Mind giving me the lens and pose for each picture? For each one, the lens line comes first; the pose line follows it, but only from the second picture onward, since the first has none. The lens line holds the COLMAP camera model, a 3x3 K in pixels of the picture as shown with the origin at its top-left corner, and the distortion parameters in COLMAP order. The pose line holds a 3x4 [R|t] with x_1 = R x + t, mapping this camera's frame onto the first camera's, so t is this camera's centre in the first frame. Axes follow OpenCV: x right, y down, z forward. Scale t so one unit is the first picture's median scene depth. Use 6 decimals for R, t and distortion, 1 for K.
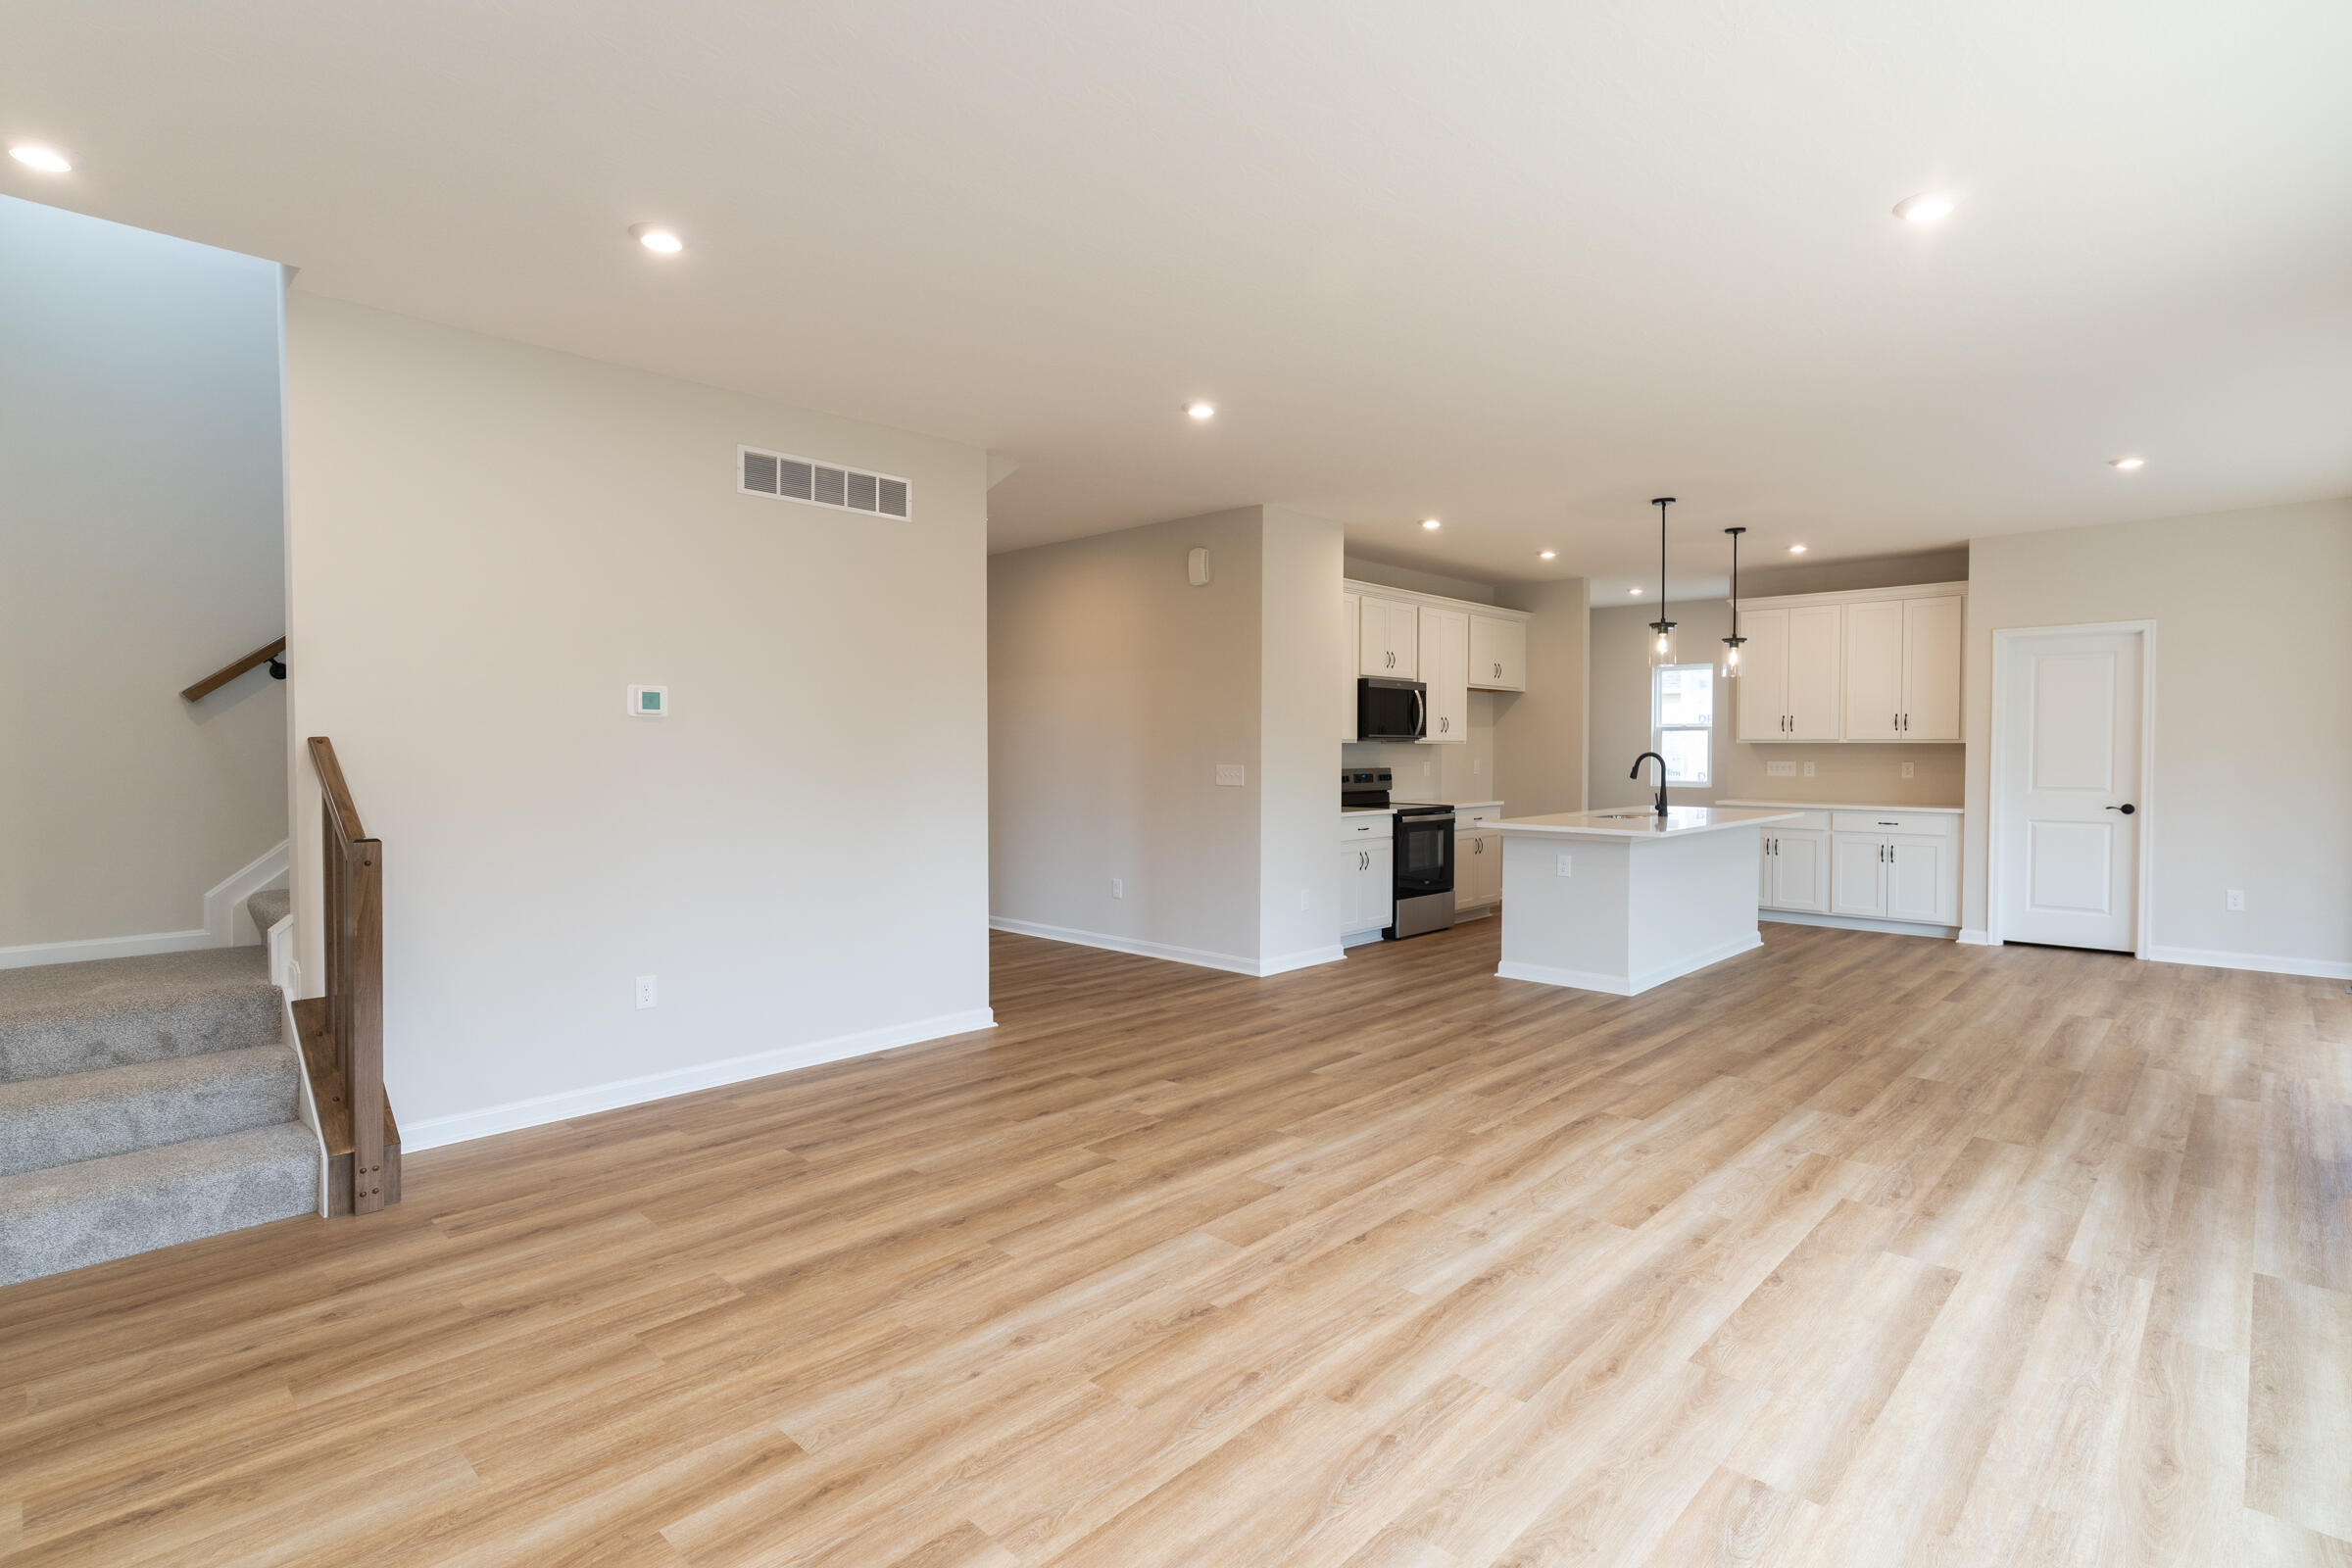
lens RADIAL K [[1141.1, 0, 1182.9], [0, 1141.1, 748.0], [0, 0, 1]] dist [0.000236, -0.001638]
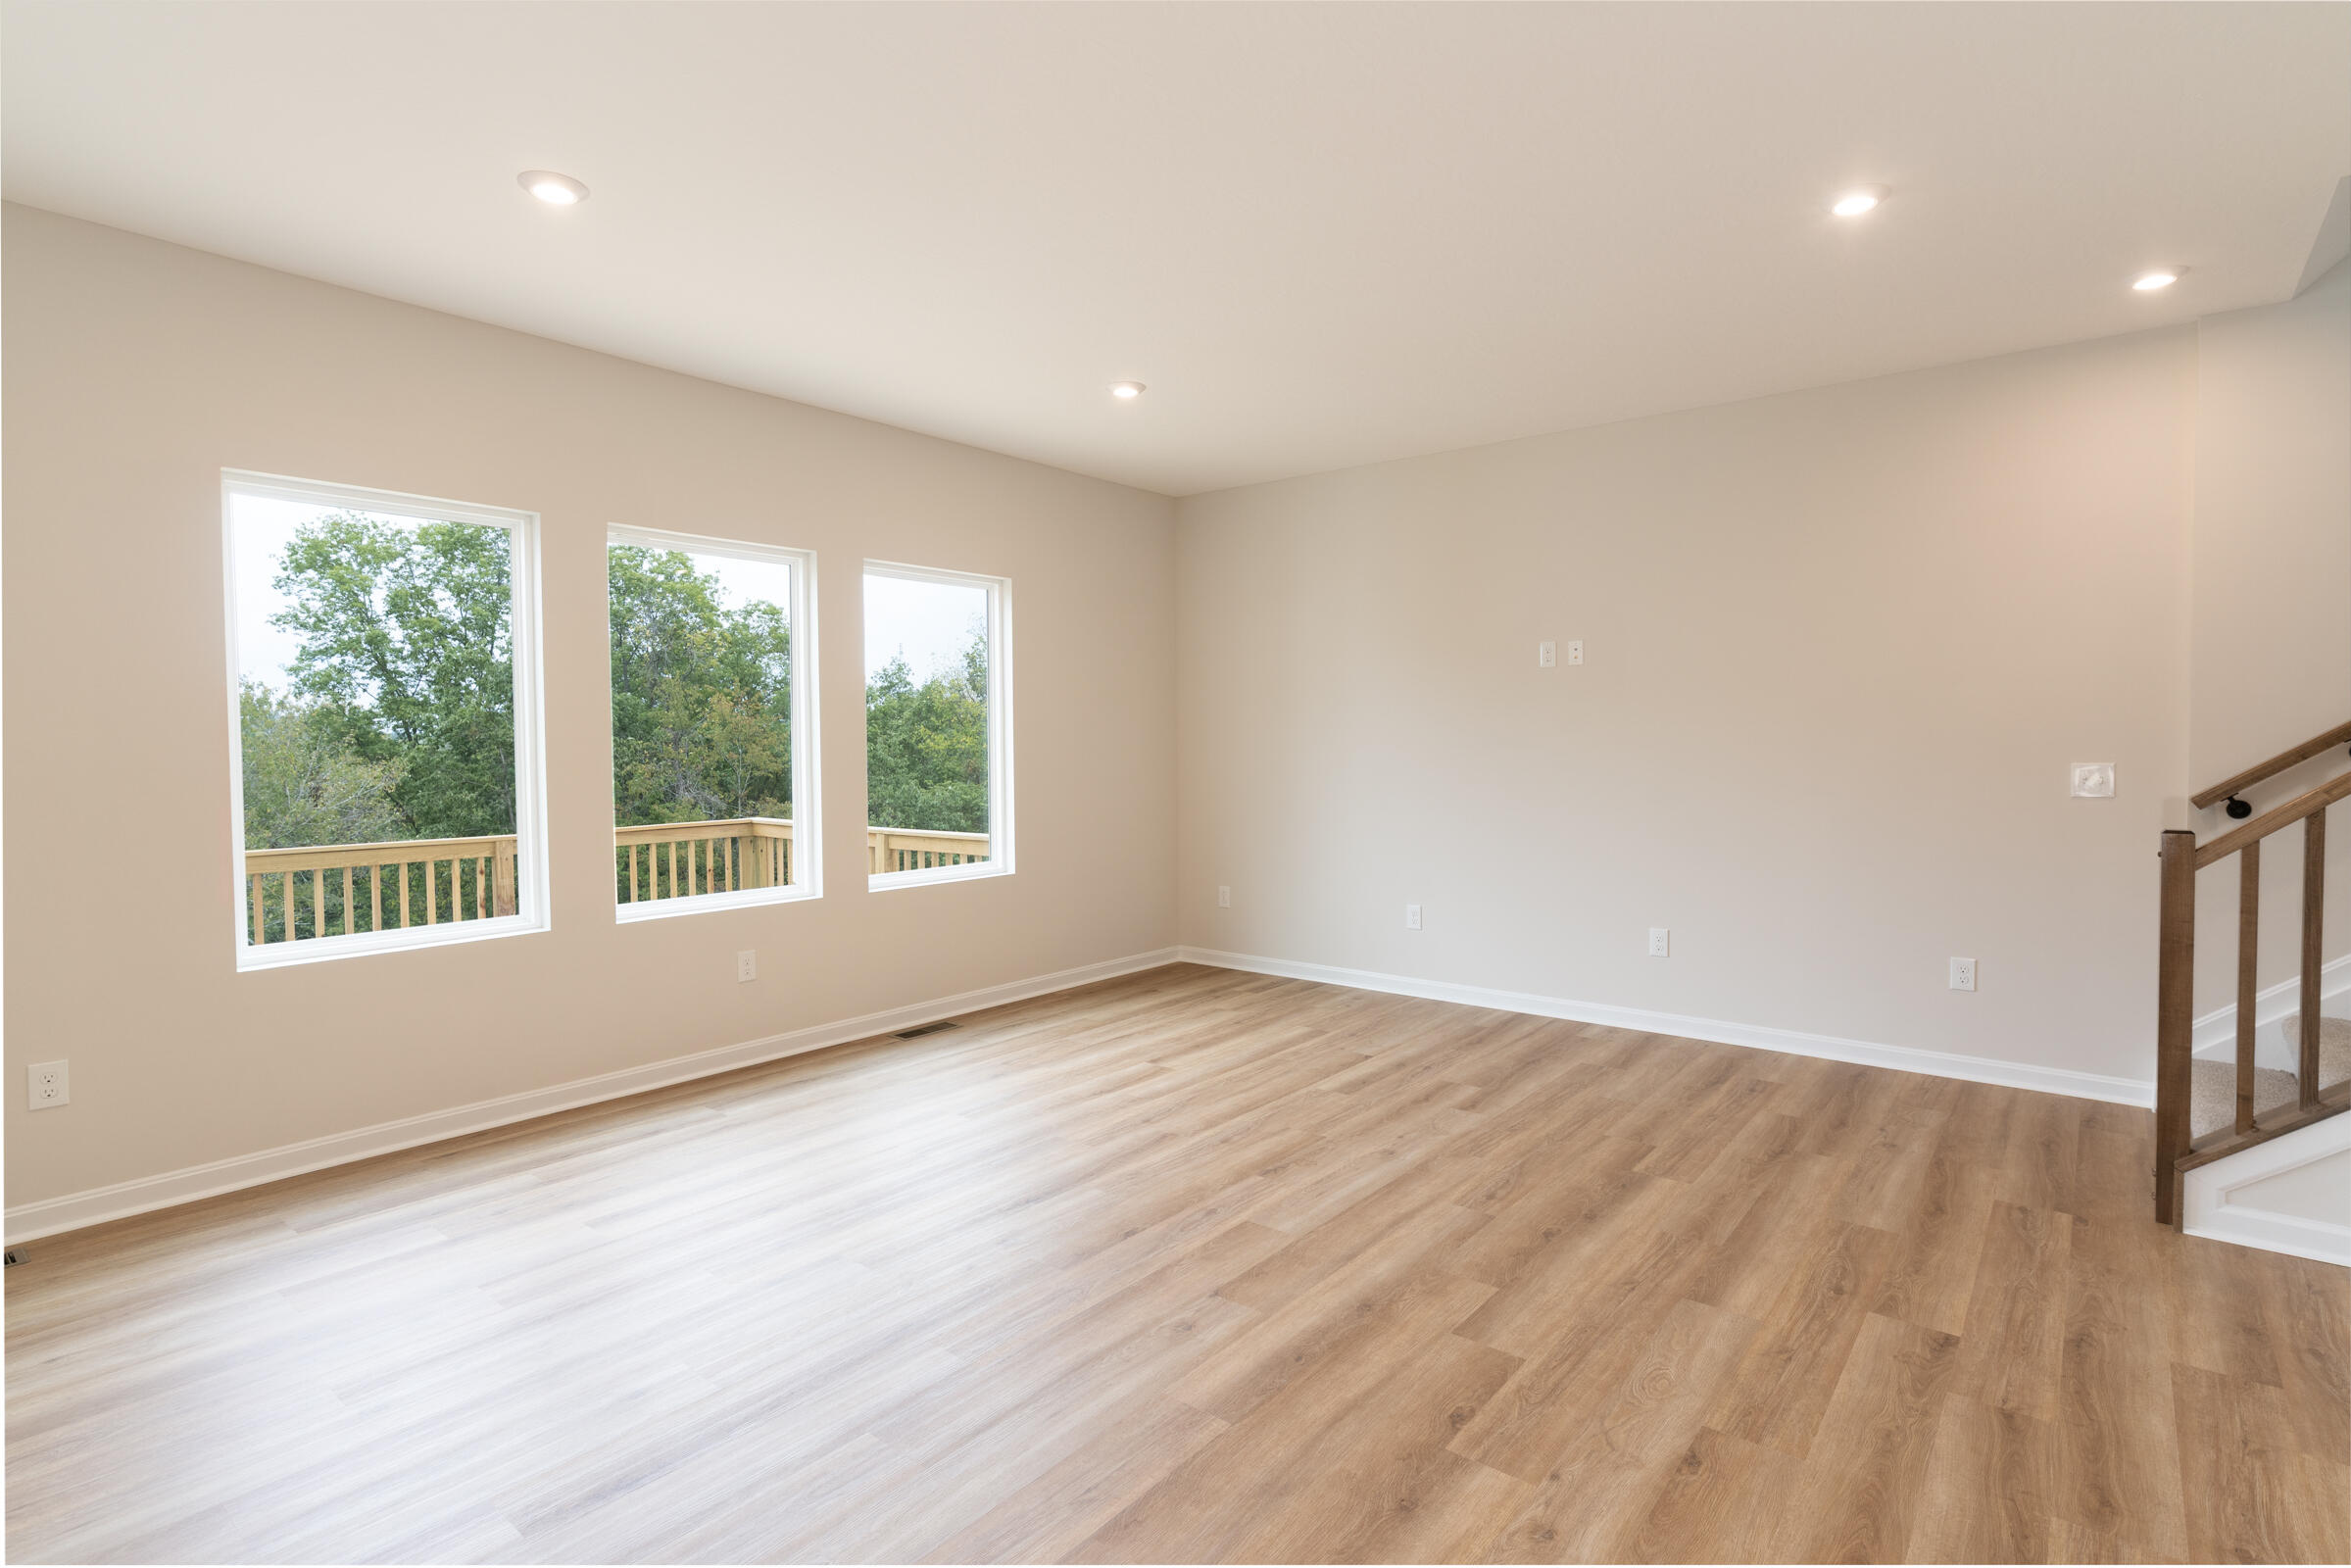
lens RADIAL K [[1142.7, 0, 1185.9], [0, 1142.7, 779.4], [0, 0, 1]] dist [0.004057, 0.001801]
pose [[-0.996327, 0.006897, -0.085355, 0.180339], [0.003839, 0.999347, 0.035938, 0.000438], [0.085547, 0.035478, -0.995702, 1.877431]]
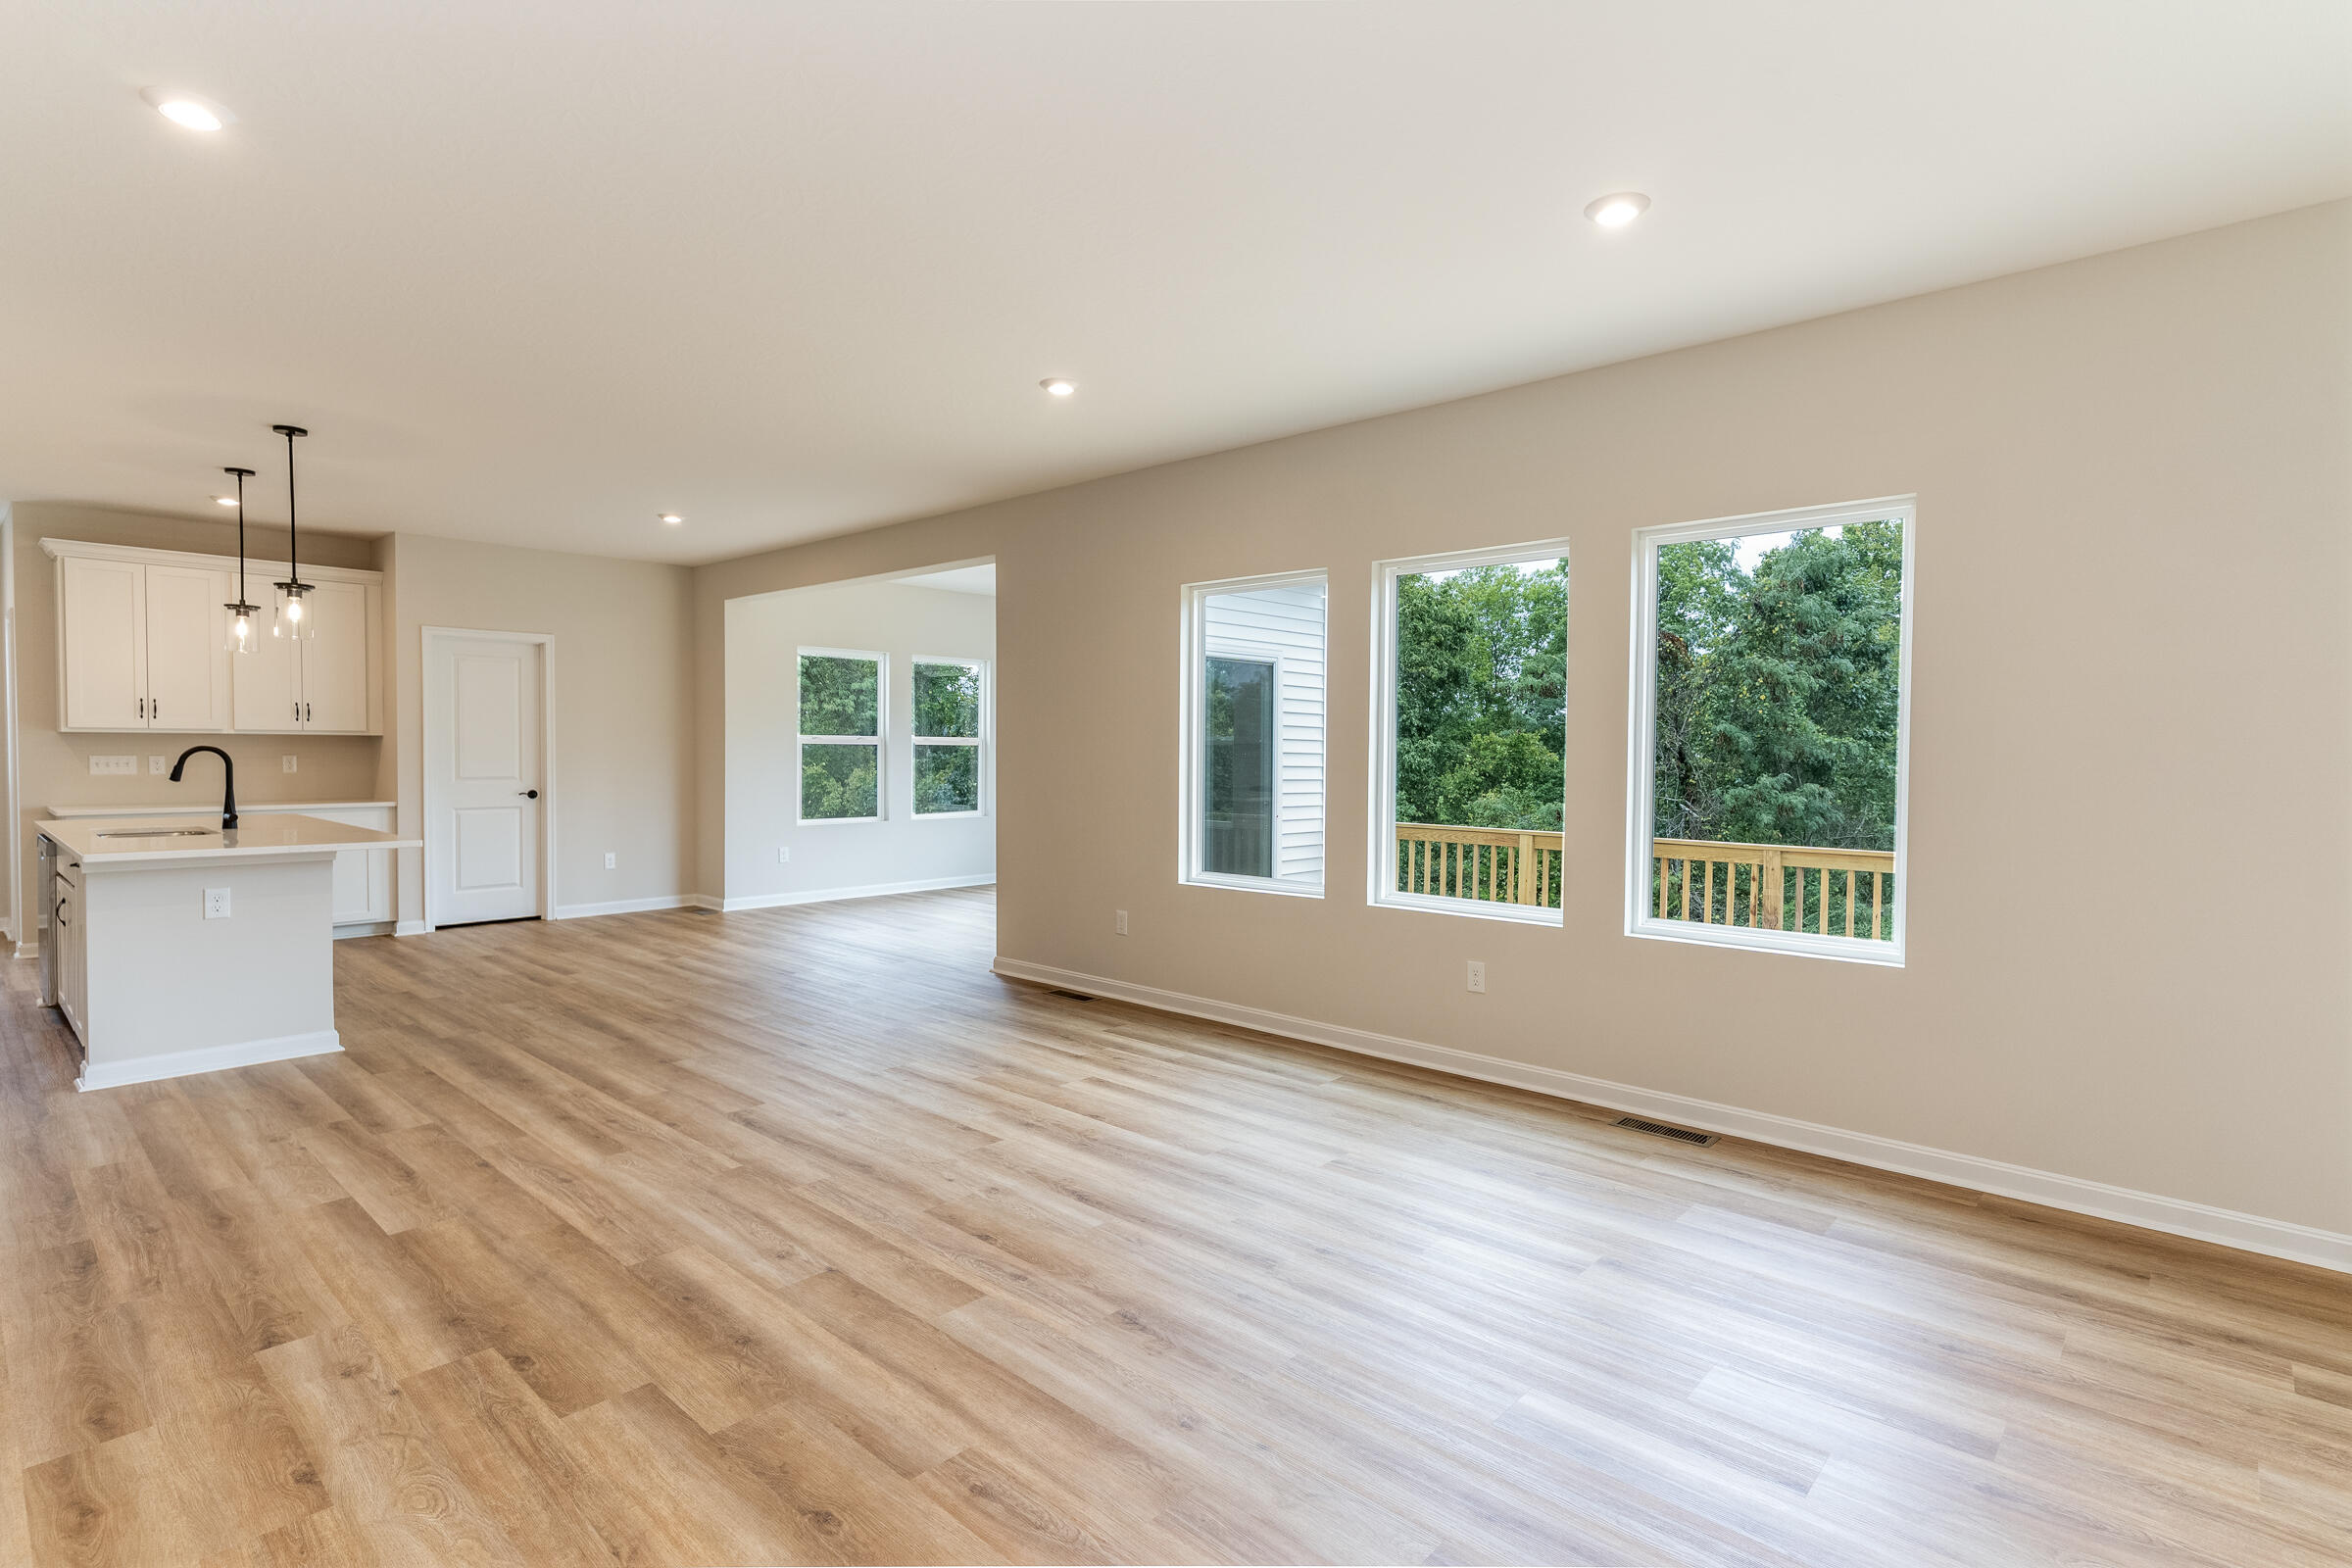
lens RADIAL K [[1143.1, 0, 1186.4], [0, 1143.1, 779.4], [0, 0, 1]] dist [0.004057, 0.001801]
pose [[-0.023940, -0.027997, 0.999321, -0.788228], [-0.006766, 0.999589, 0.027842, 0.003150], [-0.999690, -0.006095, -0.024120, 0.807492]]
